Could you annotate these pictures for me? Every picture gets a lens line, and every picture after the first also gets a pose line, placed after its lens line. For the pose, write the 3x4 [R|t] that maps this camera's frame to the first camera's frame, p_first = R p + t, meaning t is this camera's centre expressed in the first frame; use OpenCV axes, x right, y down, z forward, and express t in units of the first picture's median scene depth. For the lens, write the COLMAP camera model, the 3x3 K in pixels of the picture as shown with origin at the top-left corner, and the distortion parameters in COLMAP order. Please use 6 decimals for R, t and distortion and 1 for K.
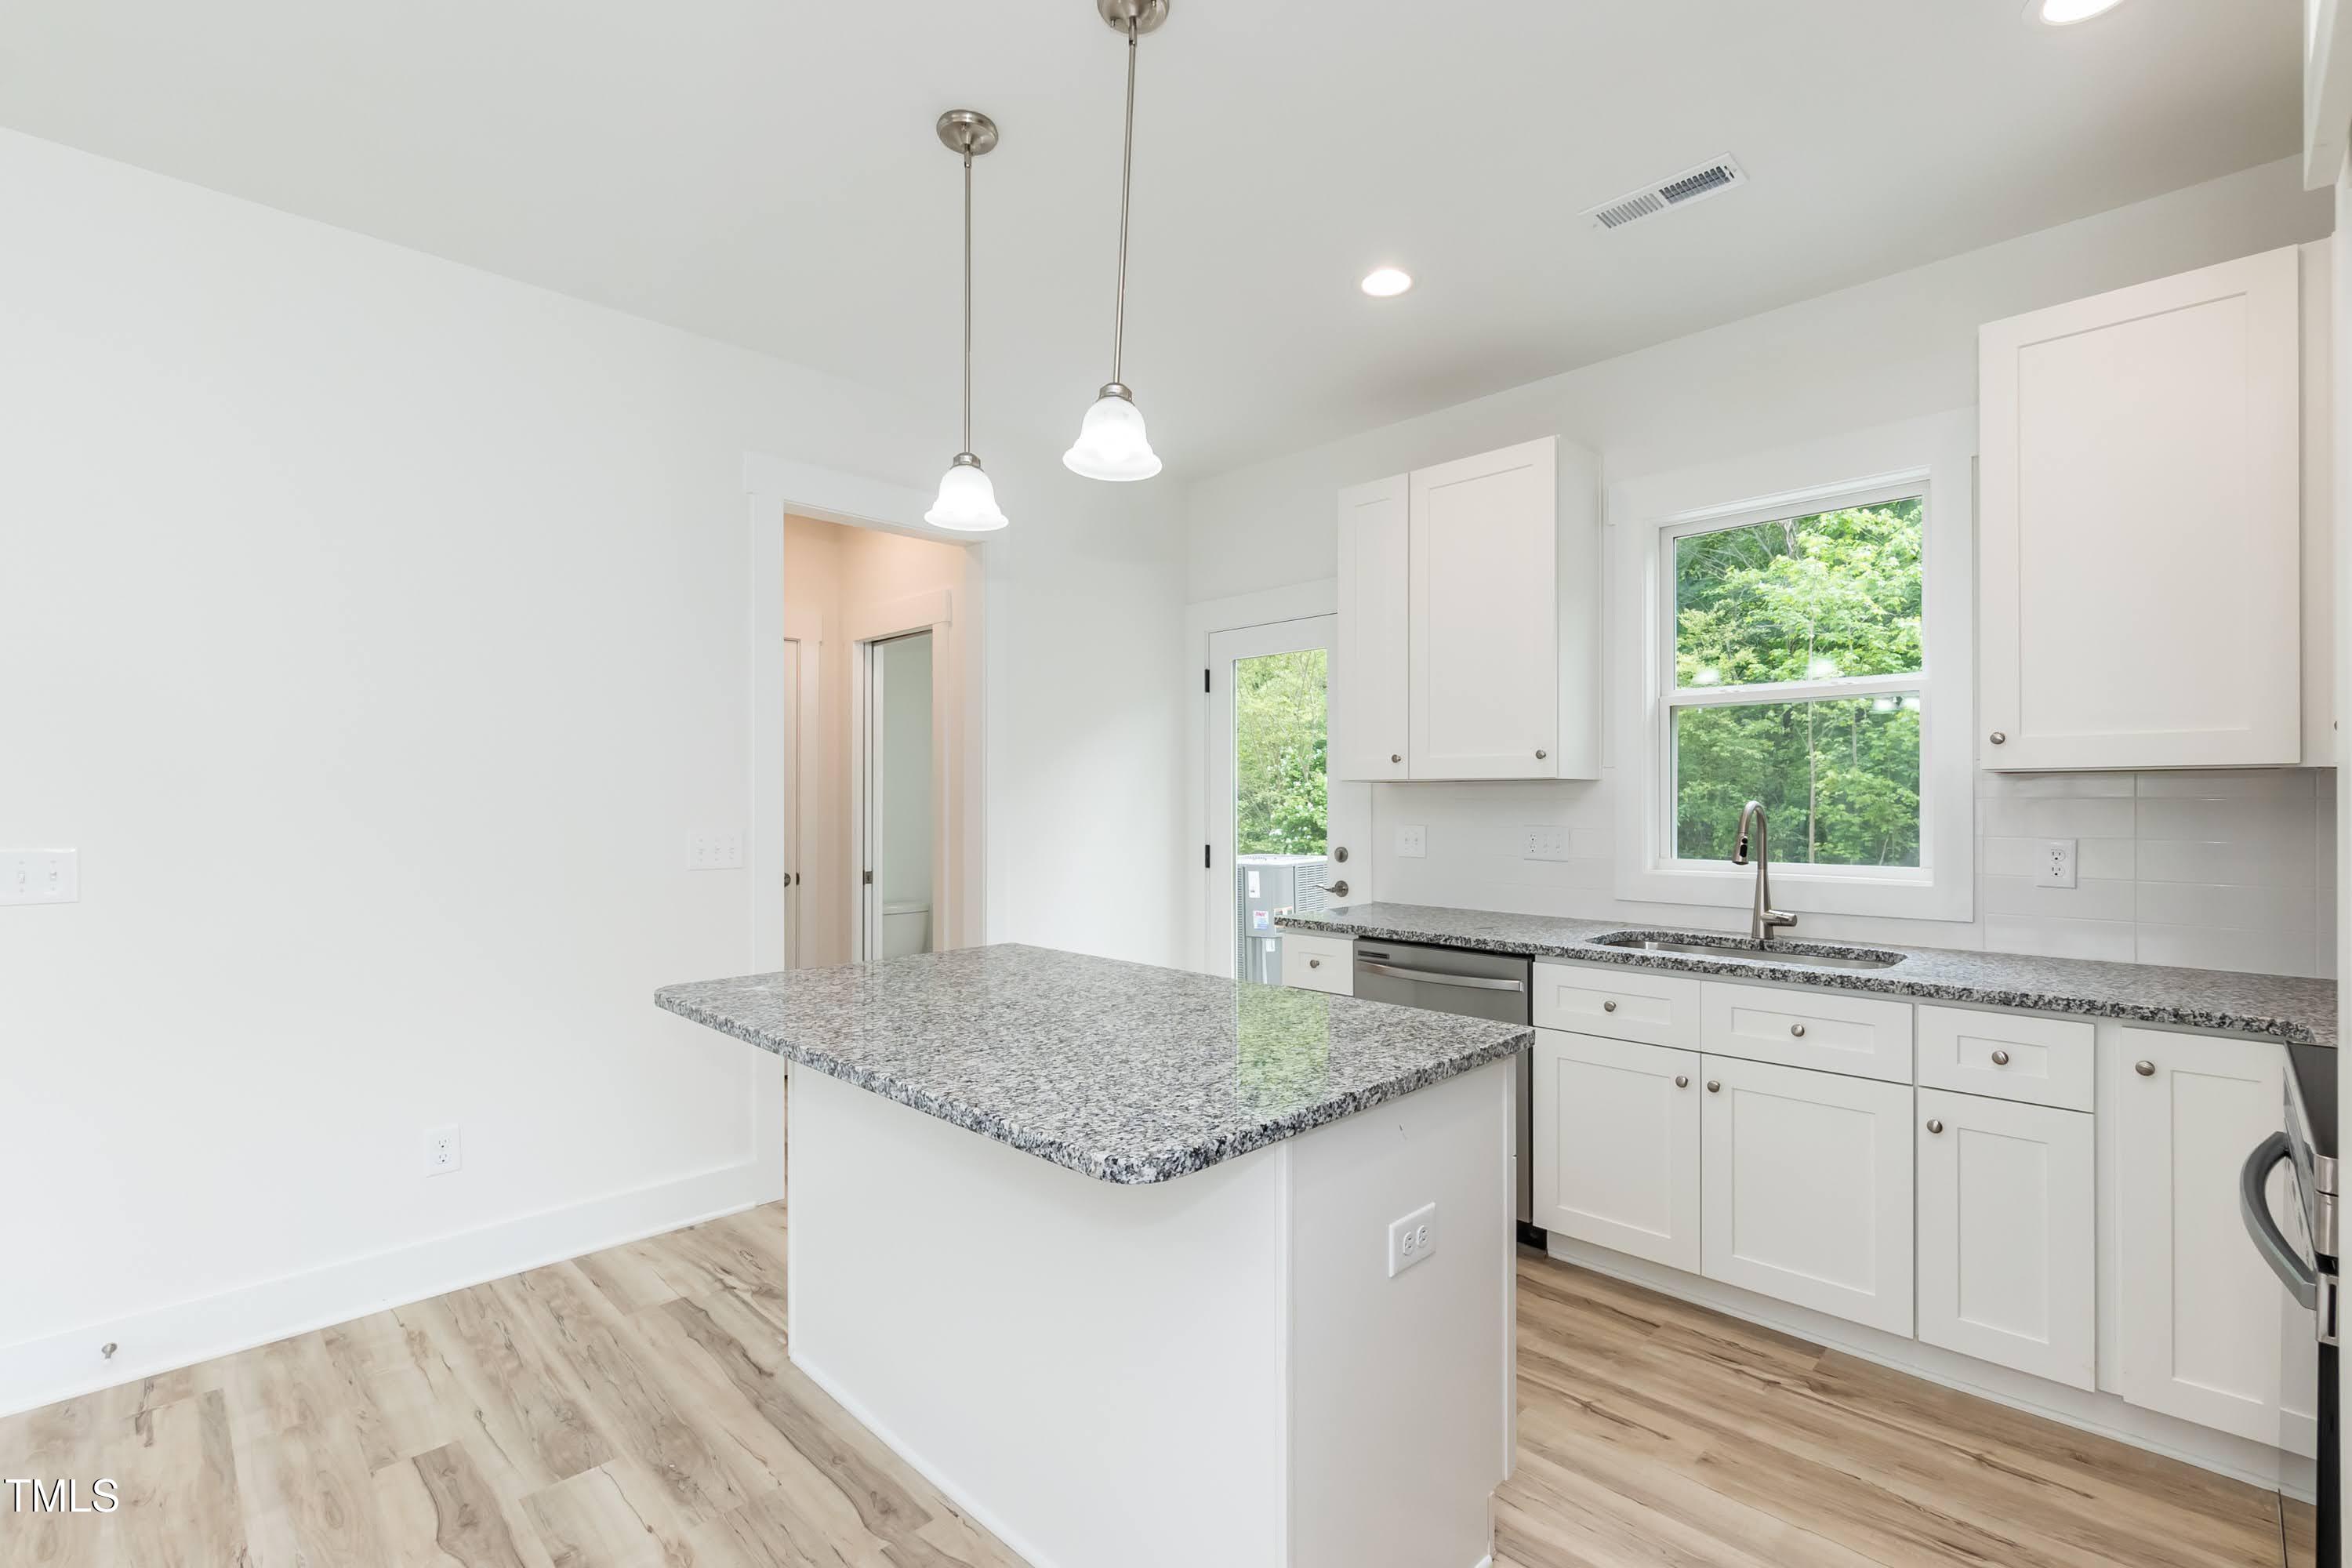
lens RADIAL K [[1035.6, 0, 1234.2], [0, 1035.6, 790.0], [0, 0, 1]] dist [-0.006675, -0.000220]
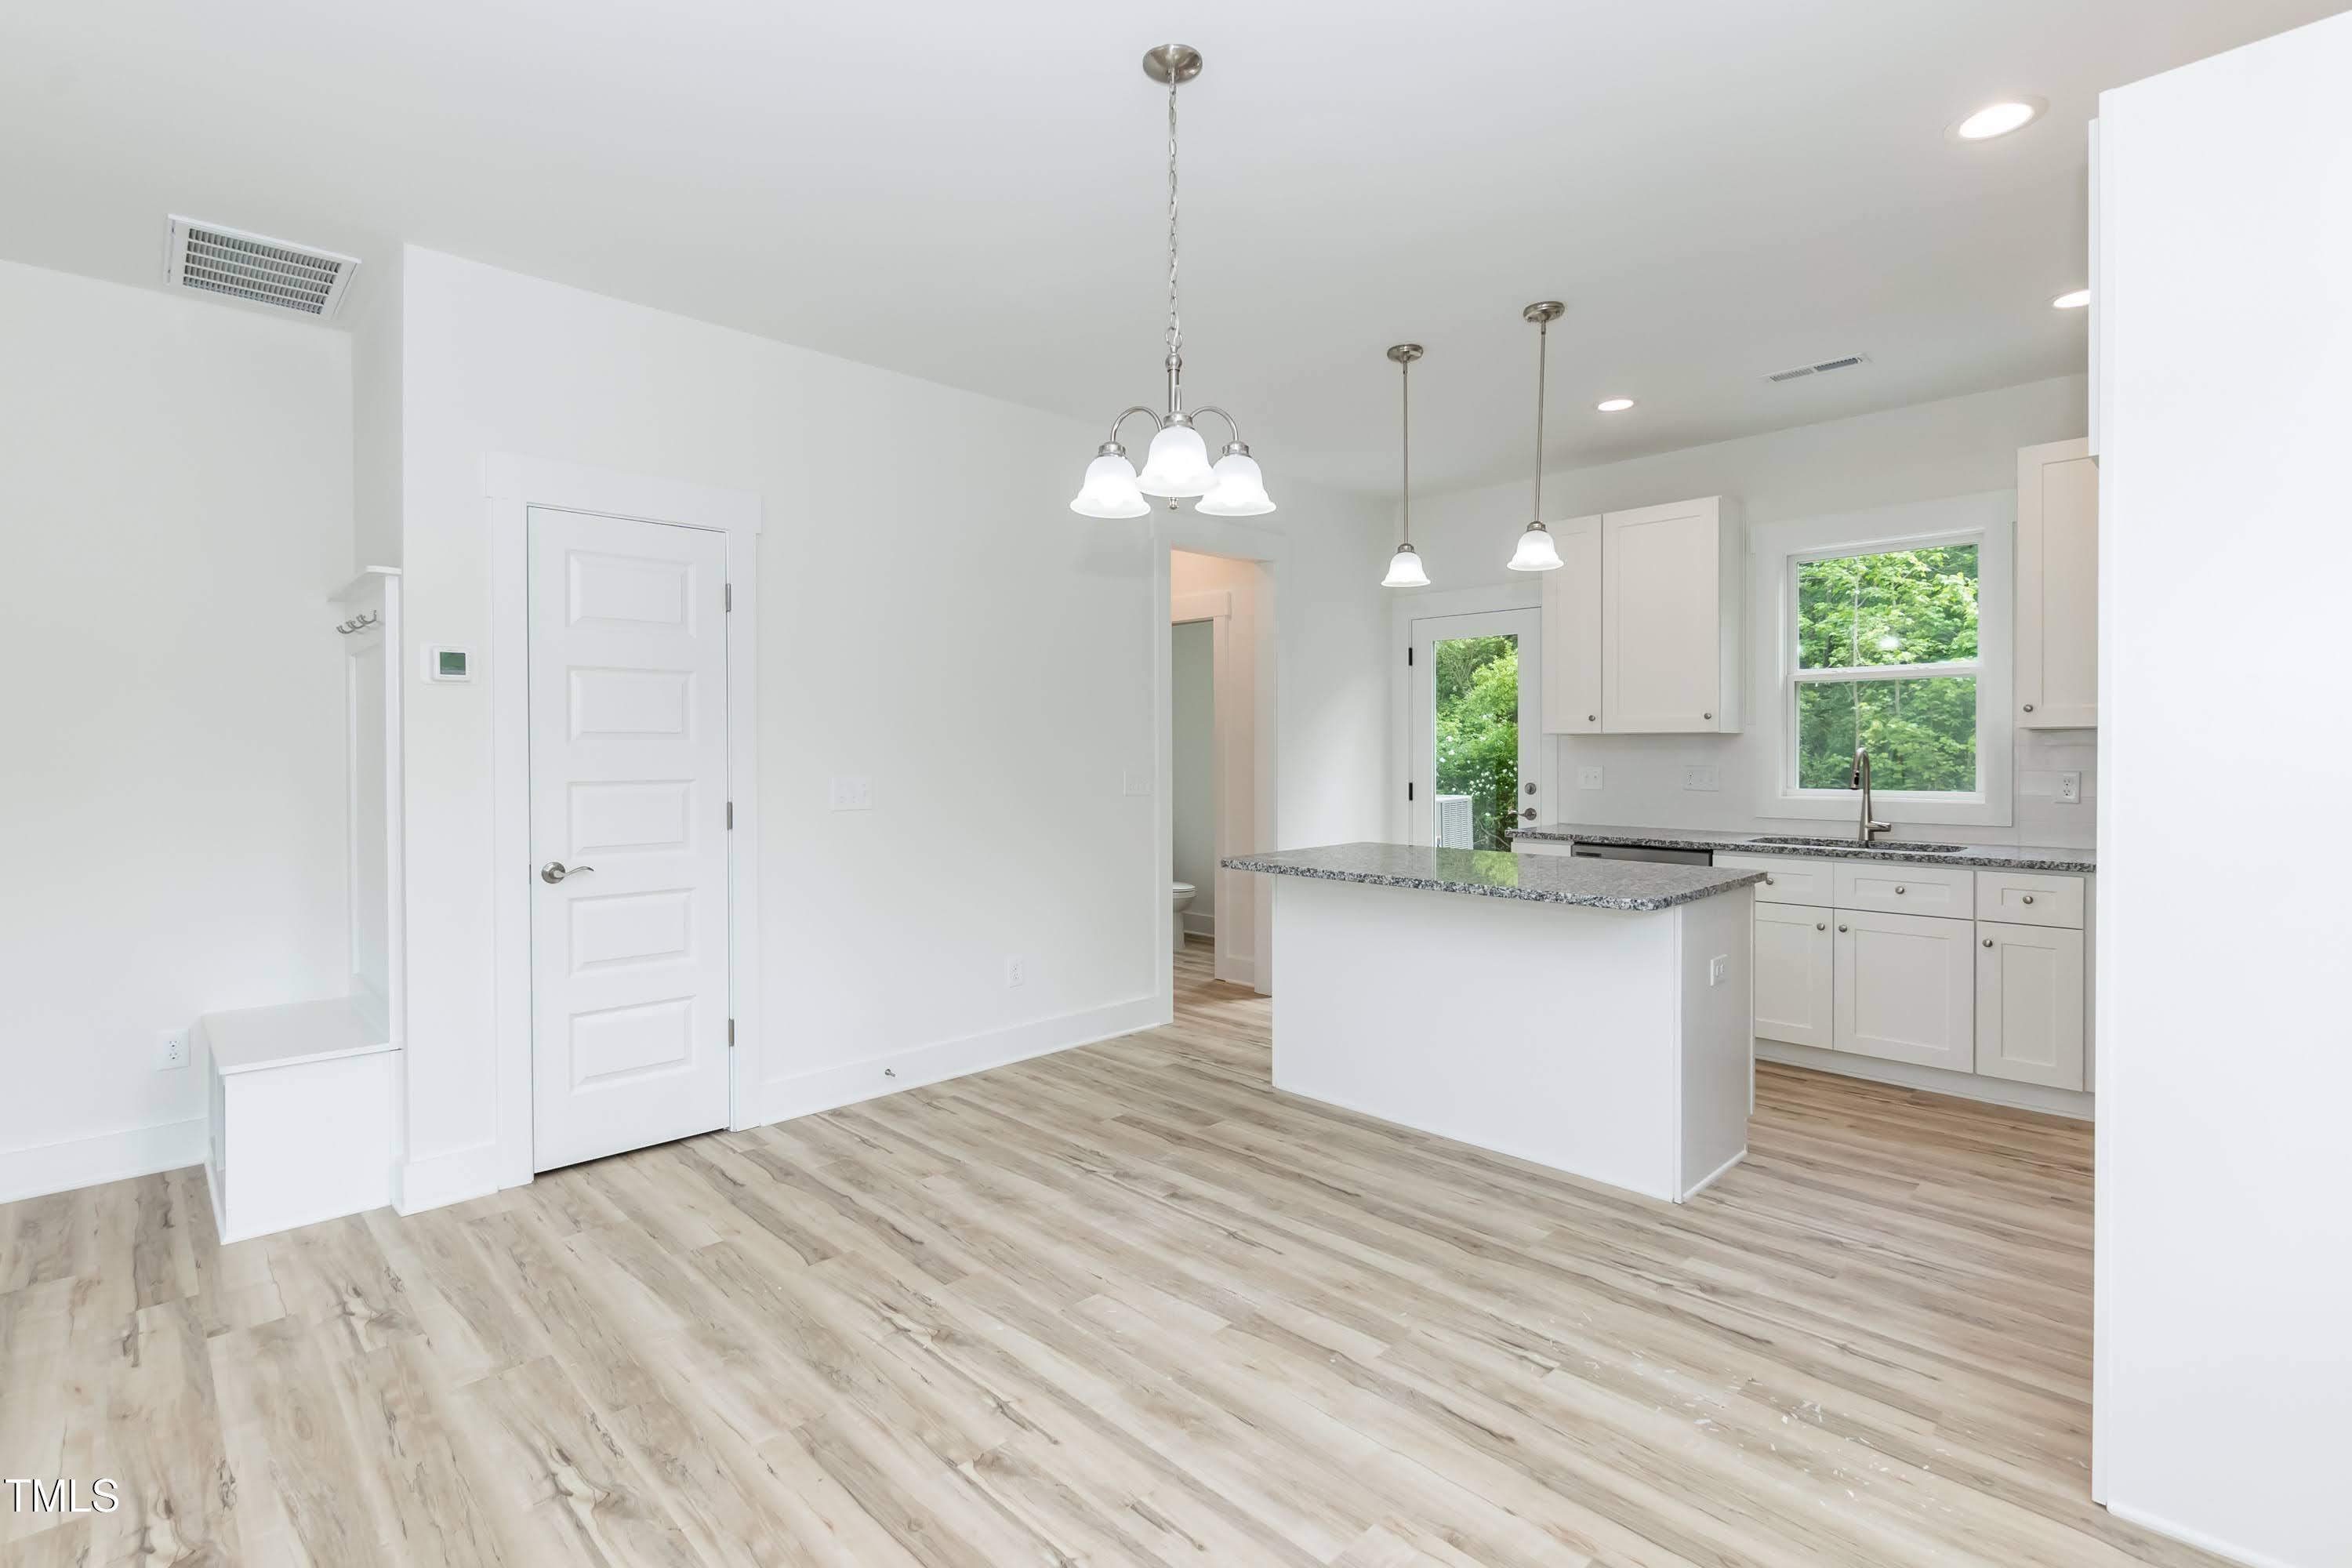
lens RADIAL K [[1093.3, 0, 1173.6], [0, 1093.3, 750.6], [0, 0, 1]] dist [-0.009099, 0.000400]
pose [[0.999328, -0.001464, -0.036637, -0.431279], [0.001845, 0.999945, 0.010350, -0.003651], [0.036620, -0.010410, 0.999275, -0.605873]]
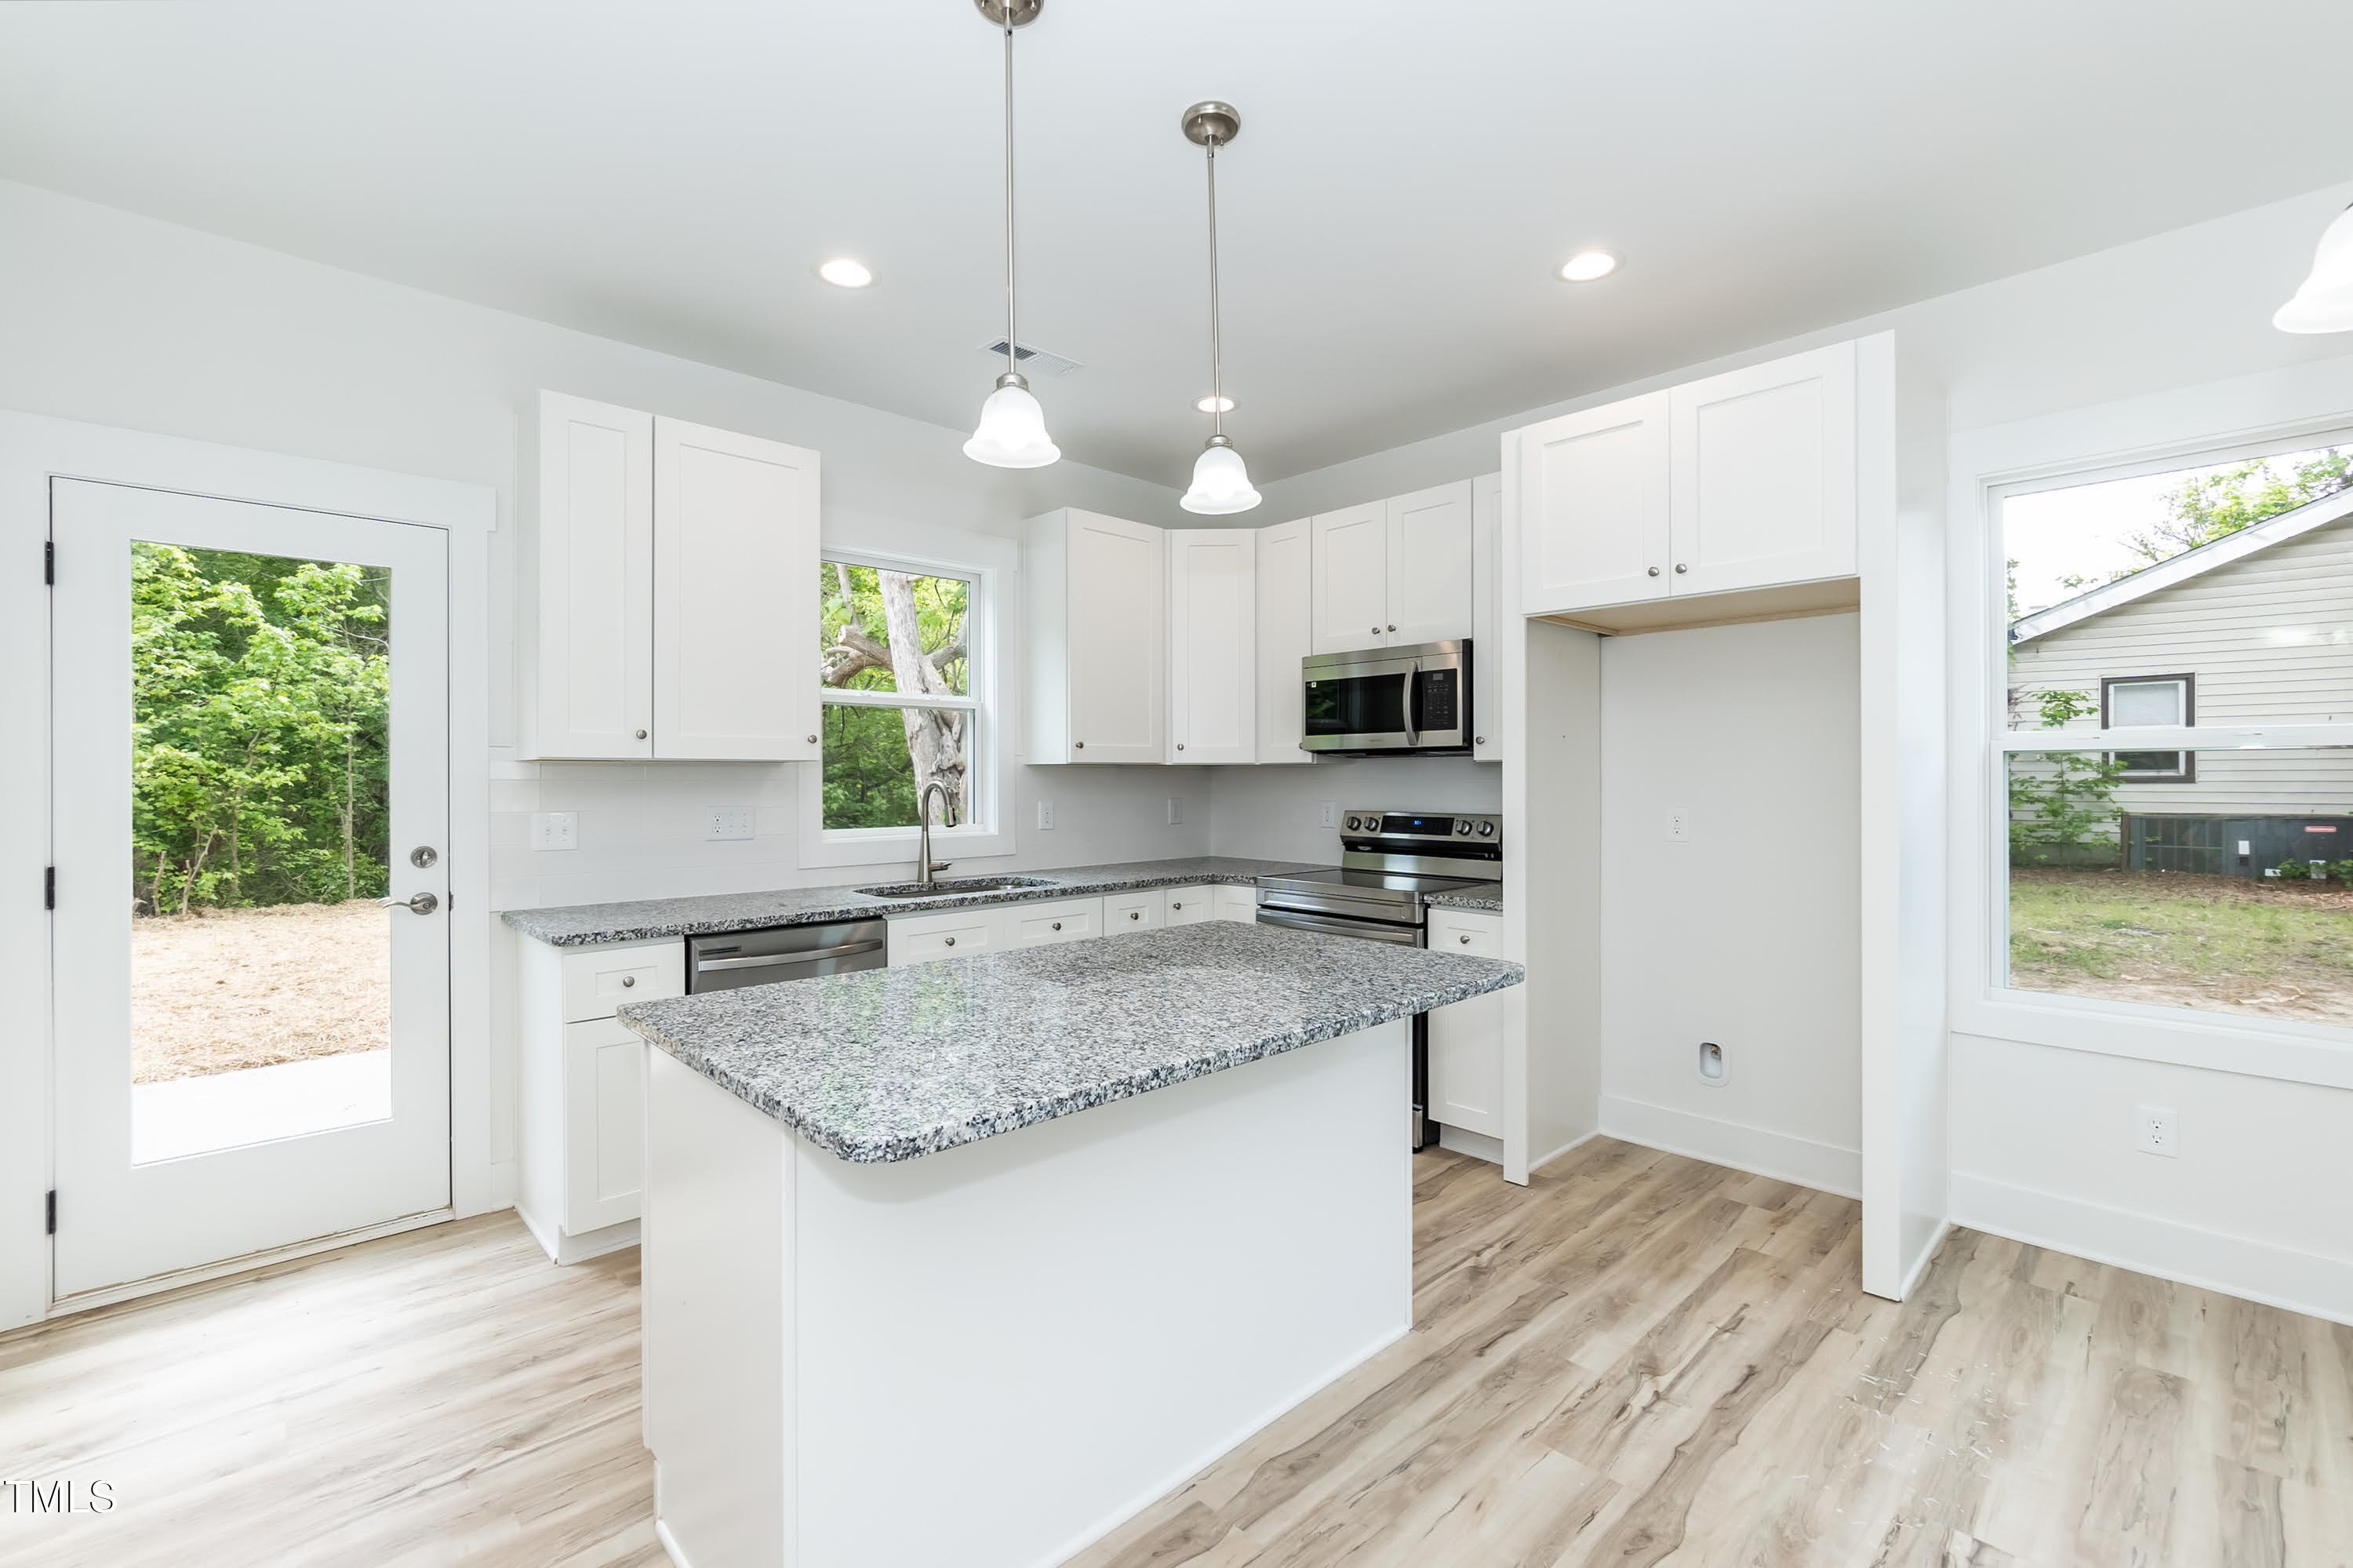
lens RADIAL K [[1023.5, 0, 1152.3], [0, 1023.5, 772.4], [0, 0, 1]] dist [0.000361, -0.000009]
pose [[0.063894, 0.006901, 0.997933, -0.817376], [-0.003087, 0.999973, -0.006717, 0.008263], [-0.997952, -0.002652, 0.063914, 0.627019]]
